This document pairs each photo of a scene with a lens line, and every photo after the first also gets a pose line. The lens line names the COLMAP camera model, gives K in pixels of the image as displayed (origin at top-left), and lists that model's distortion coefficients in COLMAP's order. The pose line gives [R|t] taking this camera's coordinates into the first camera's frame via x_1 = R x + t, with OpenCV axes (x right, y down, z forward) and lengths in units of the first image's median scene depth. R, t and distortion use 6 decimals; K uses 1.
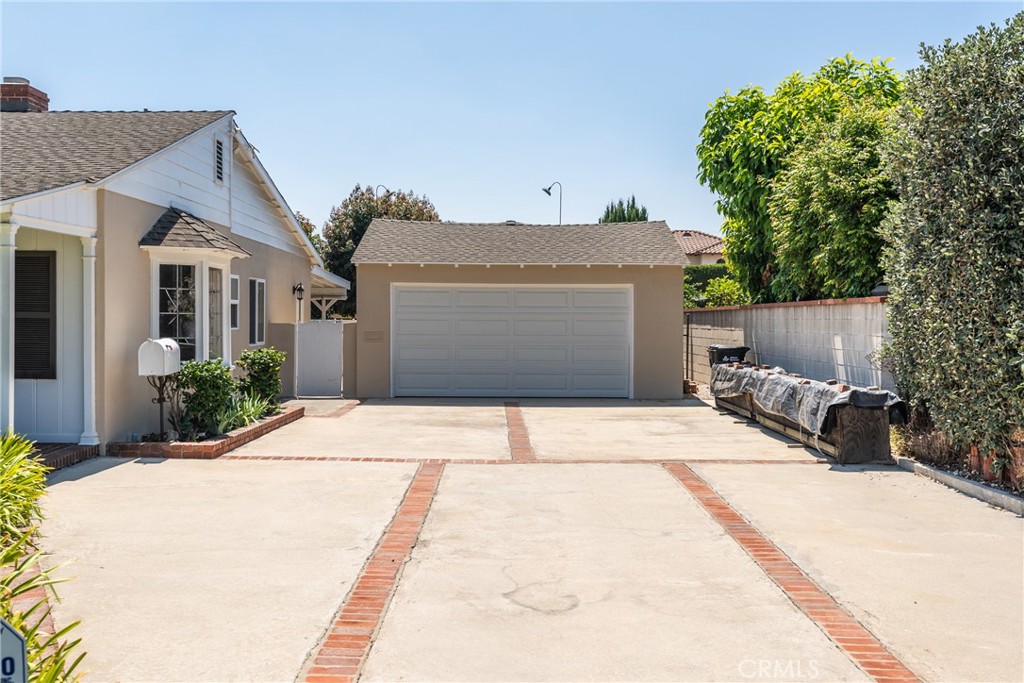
lens RADIAL K [[1042.9, 0, 512.3], [0, 1042.9, 341.1], [0, 0, 1]] dist [0.010597, 0.000000]
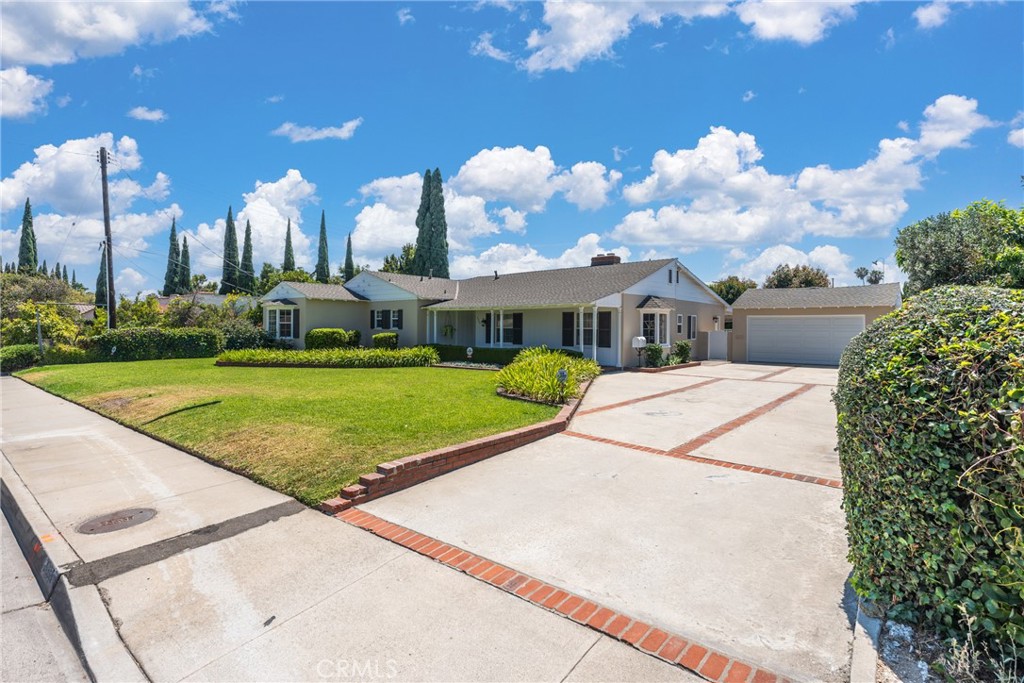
lens RADIAL K [[495.8, 0, 512.3], [0, 495.8, 341.5], [0, 0, 1]] dist [-0.000120, -0.000005]
pose [[0.771694, 0.016774, -0.635773, 0.303849], [-0.012748, 0.999859, 0.010907, 0.000649], [0.635867, -0.000312, 0.771799, -0.410878]]
